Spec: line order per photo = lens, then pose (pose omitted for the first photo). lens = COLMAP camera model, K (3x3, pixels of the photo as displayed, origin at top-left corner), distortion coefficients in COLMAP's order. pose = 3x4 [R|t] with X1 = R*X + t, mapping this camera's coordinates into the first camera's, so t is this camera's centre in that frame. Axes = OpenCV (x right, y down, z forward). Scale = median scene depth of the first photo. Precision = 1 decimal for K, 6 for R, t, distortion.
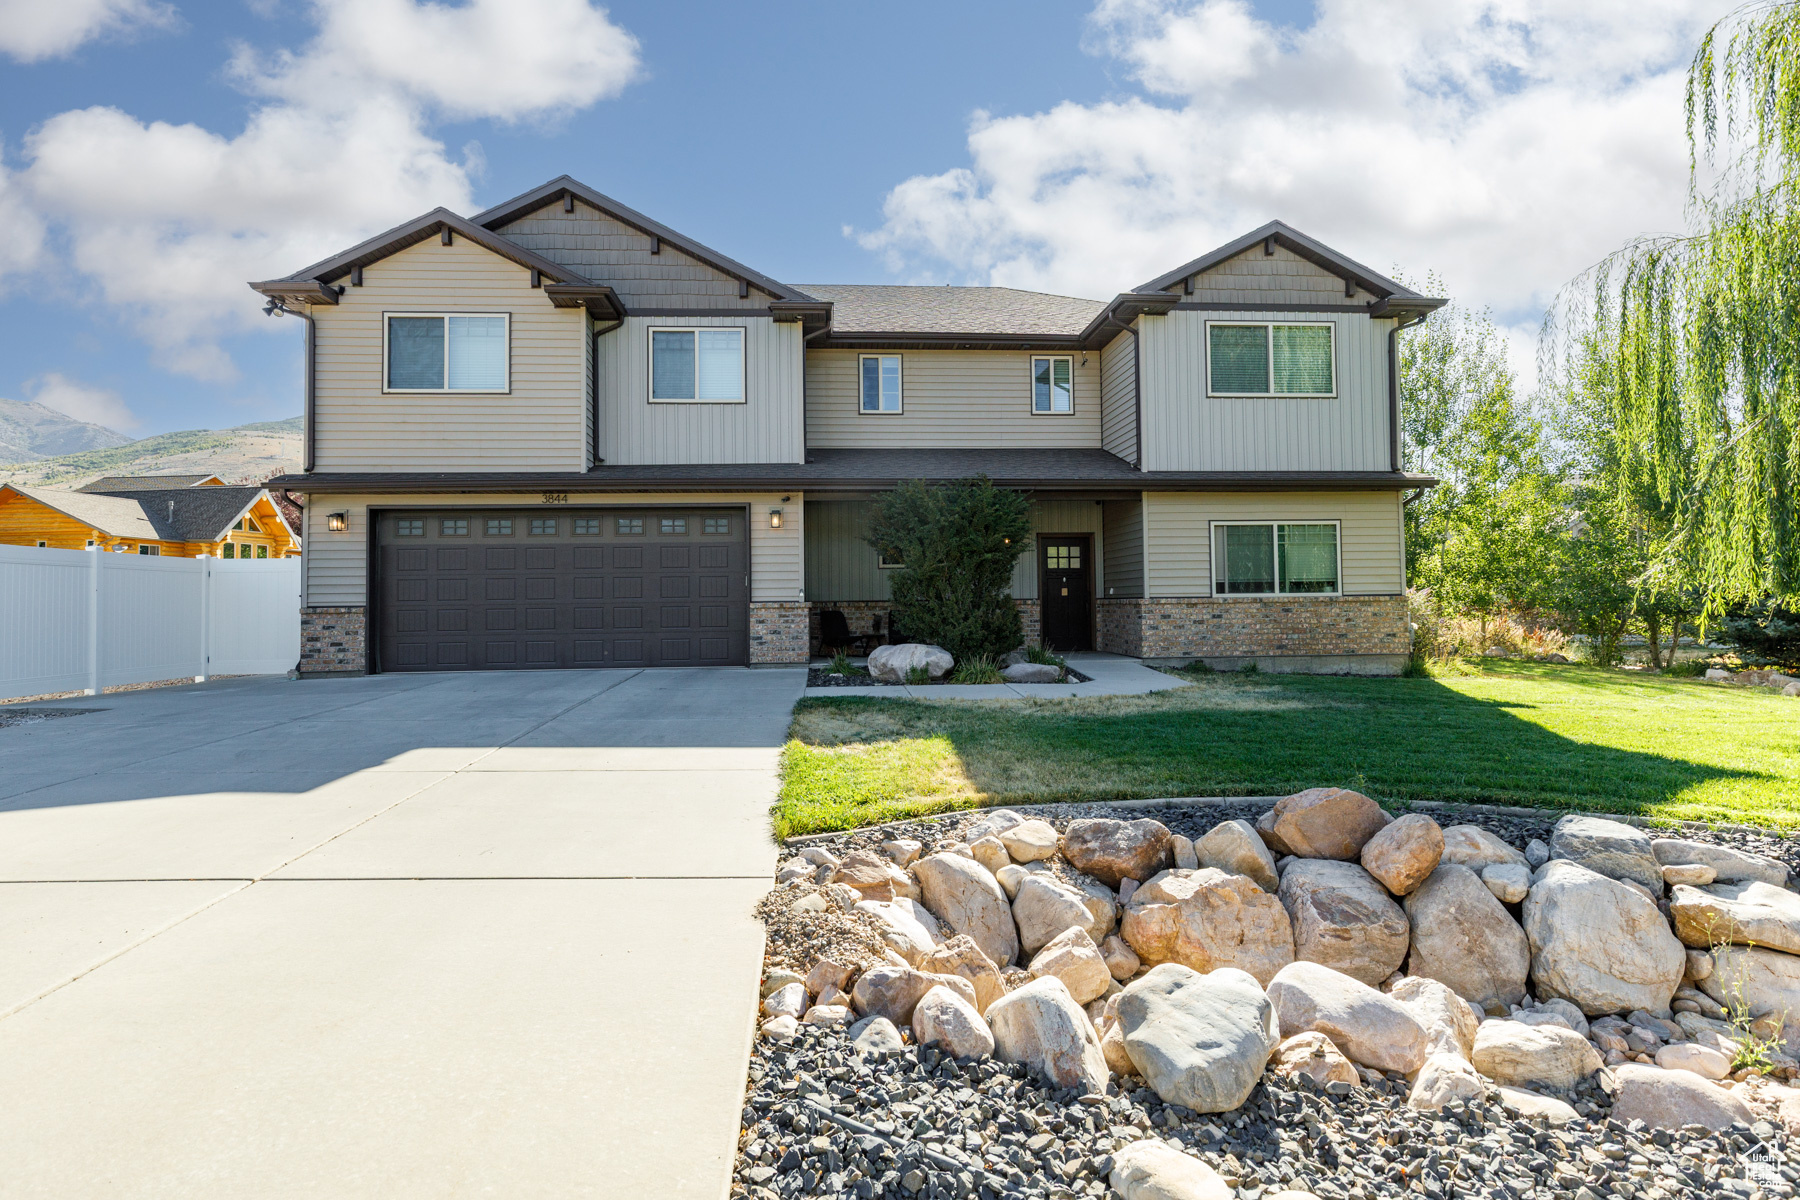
lens RADIAL K [[963.0, 0, 860.1], [0, 963.0, 581.0], [0, 0, 1]] dist [0.007305, -0.000276]
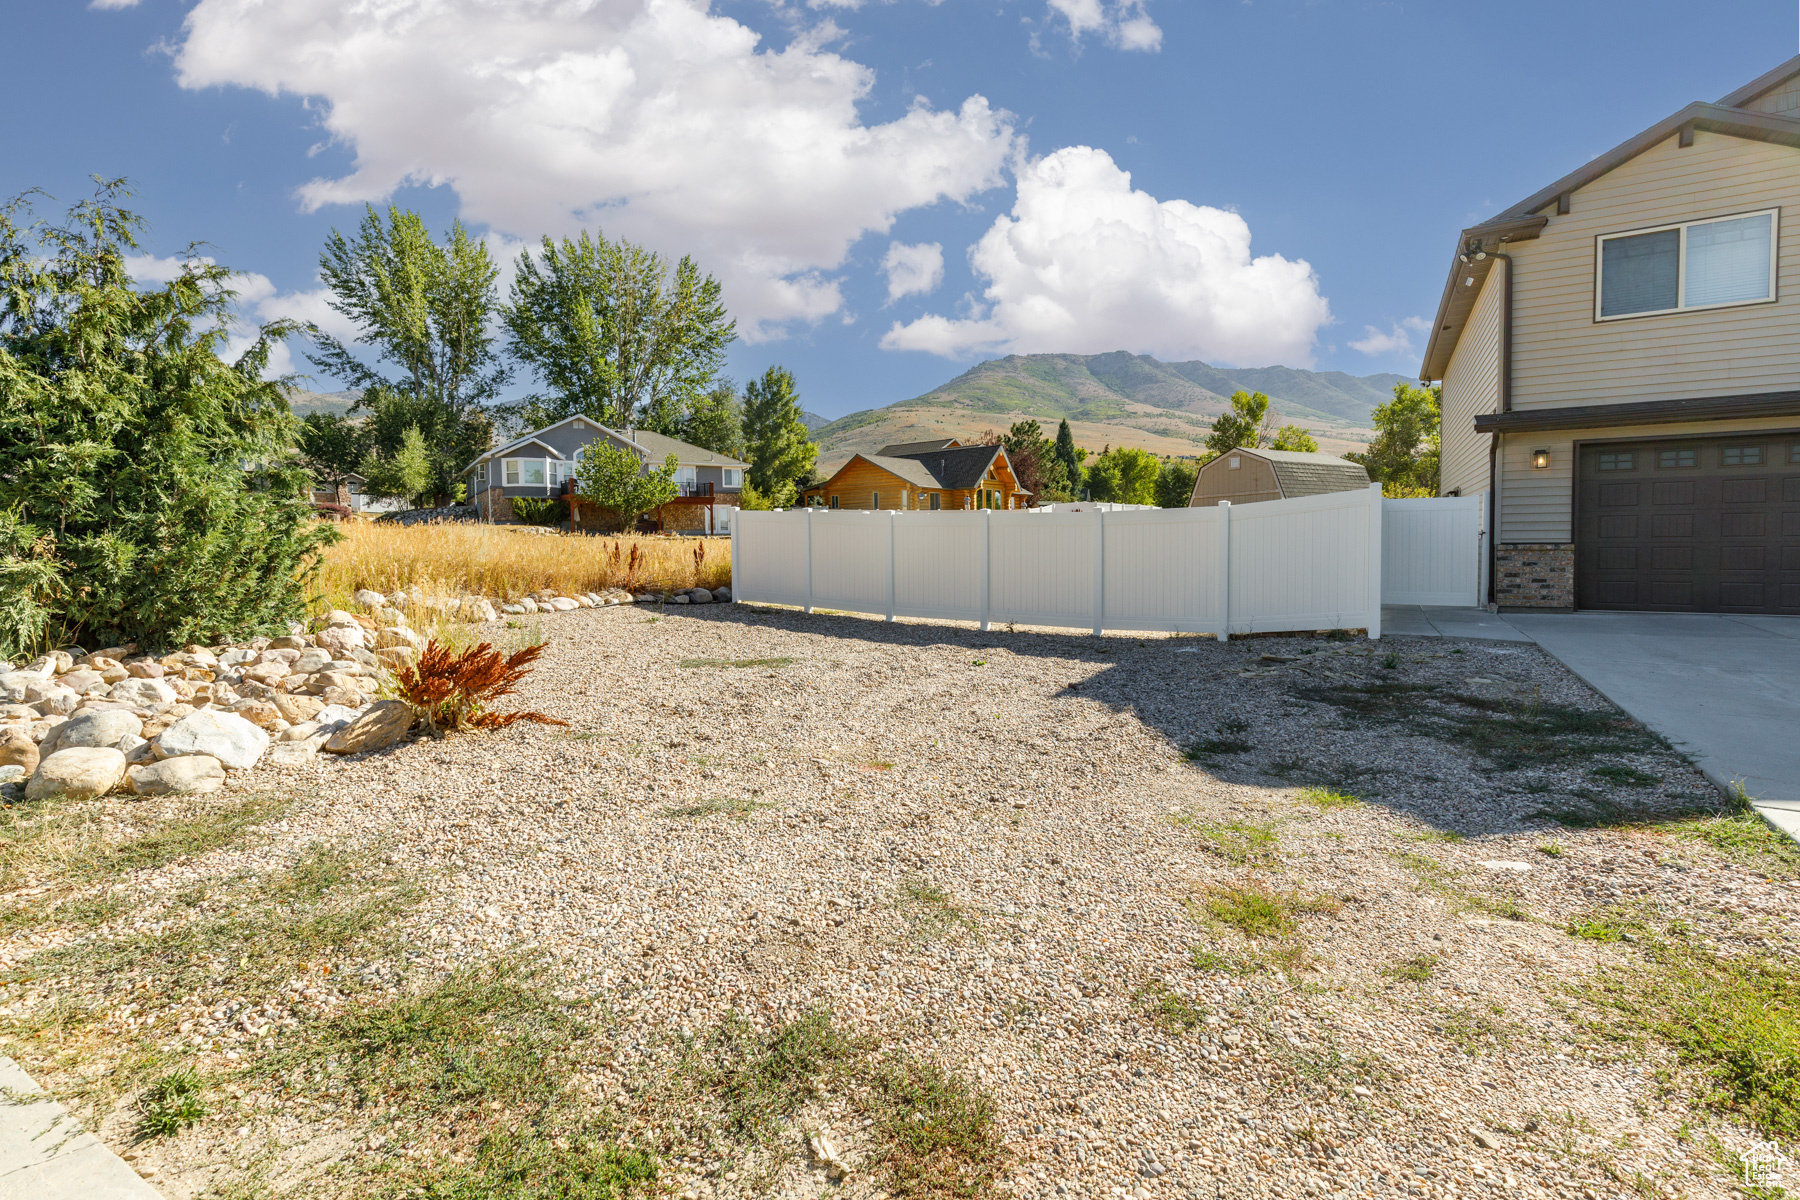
lens RADIAL K [[823.5, 0, 900.7], [0, 823.5, 570.8], [0, 0, 1]] dist [0.004958, 0.000957]
pose [[0.838336, 0.023668, -0.544640, -0.595794], [0.013414, 0.997859, 0.064010, -0.008377], [0.544989, -0.060968, 0.836224, -0.082773]]
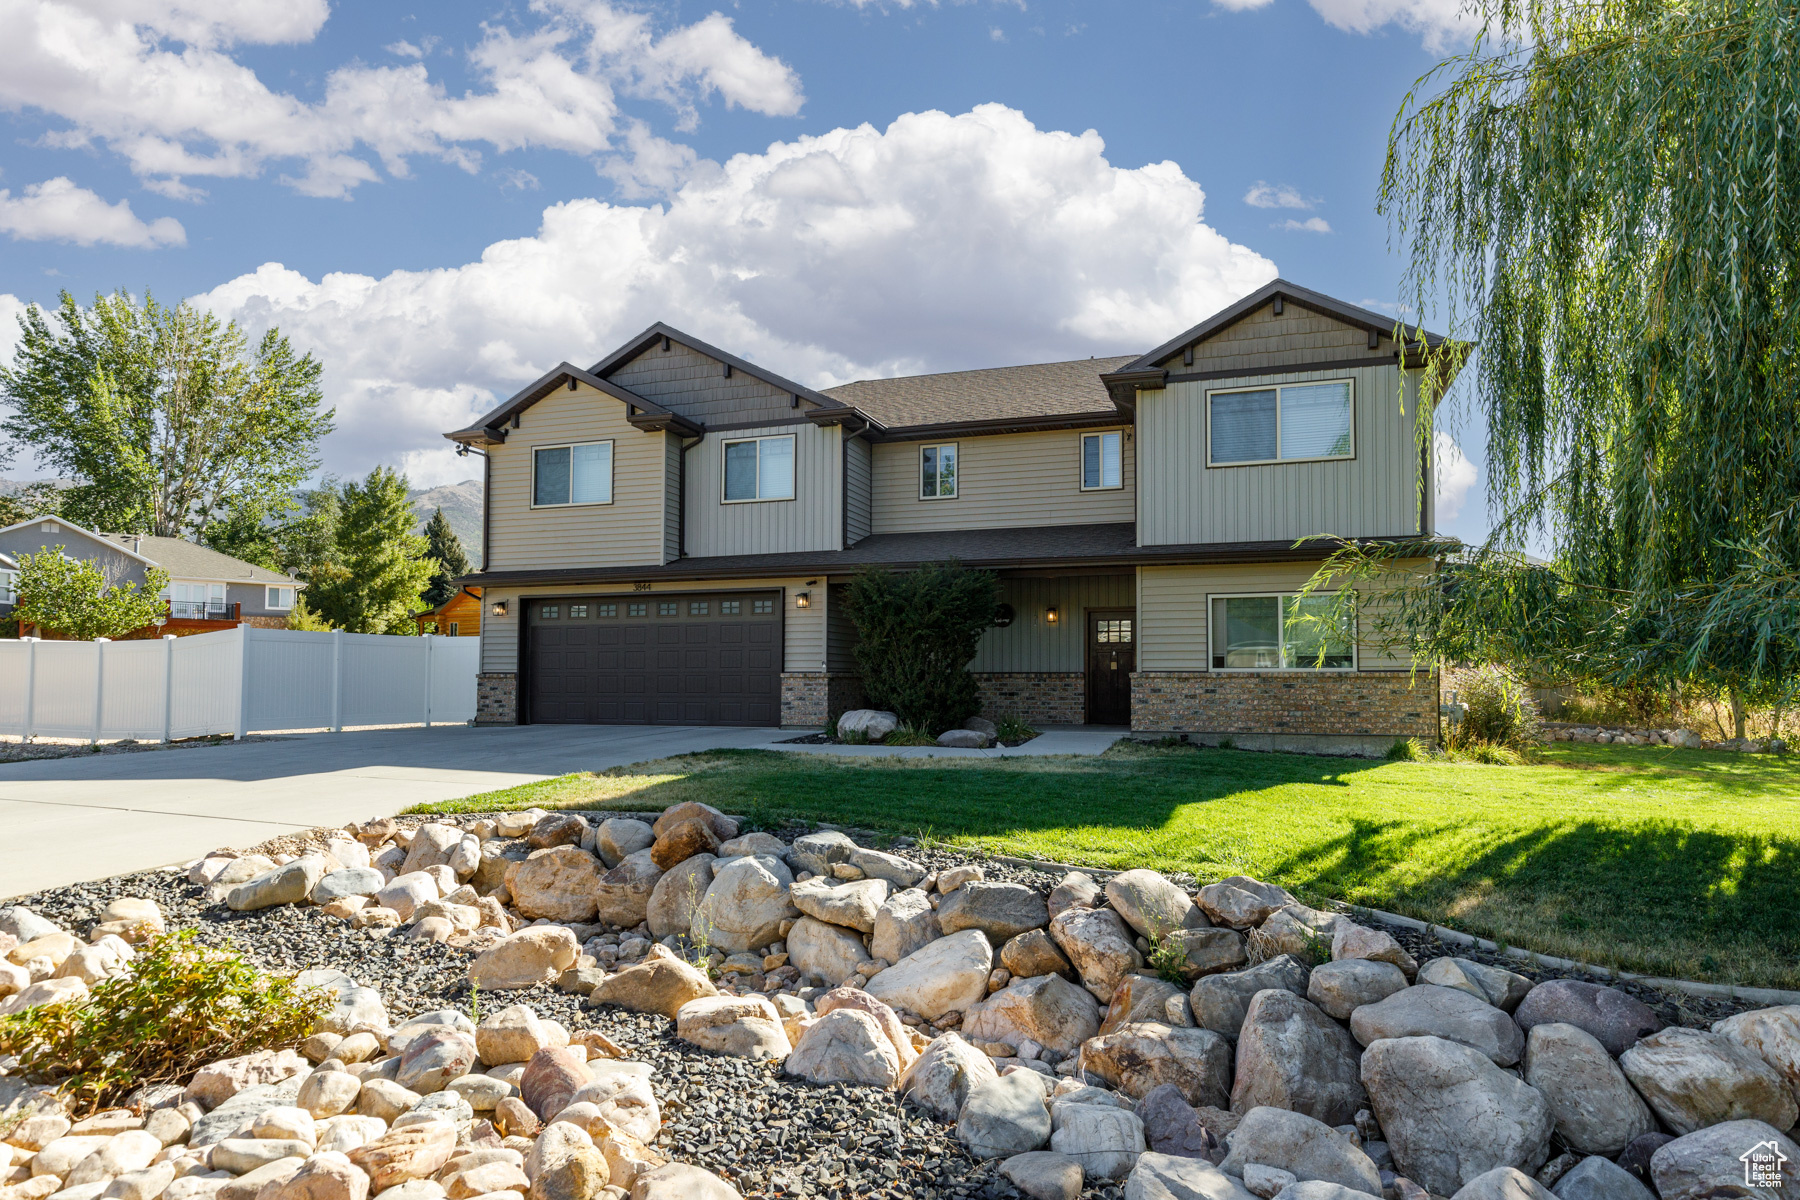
lens RADIAL K [[1037.0, 0, 890.1], [0, 1037.0, 655.4], [0, 0, 1]] dist [0.019839, -0.000051]
pose [[0.923174, 0.003053, -0.384370, 0.473723], [-0.002193, 0.999994, 0.002675, -0.001981], [0.384376, -0.001626, 0.923175, -0.104670]]
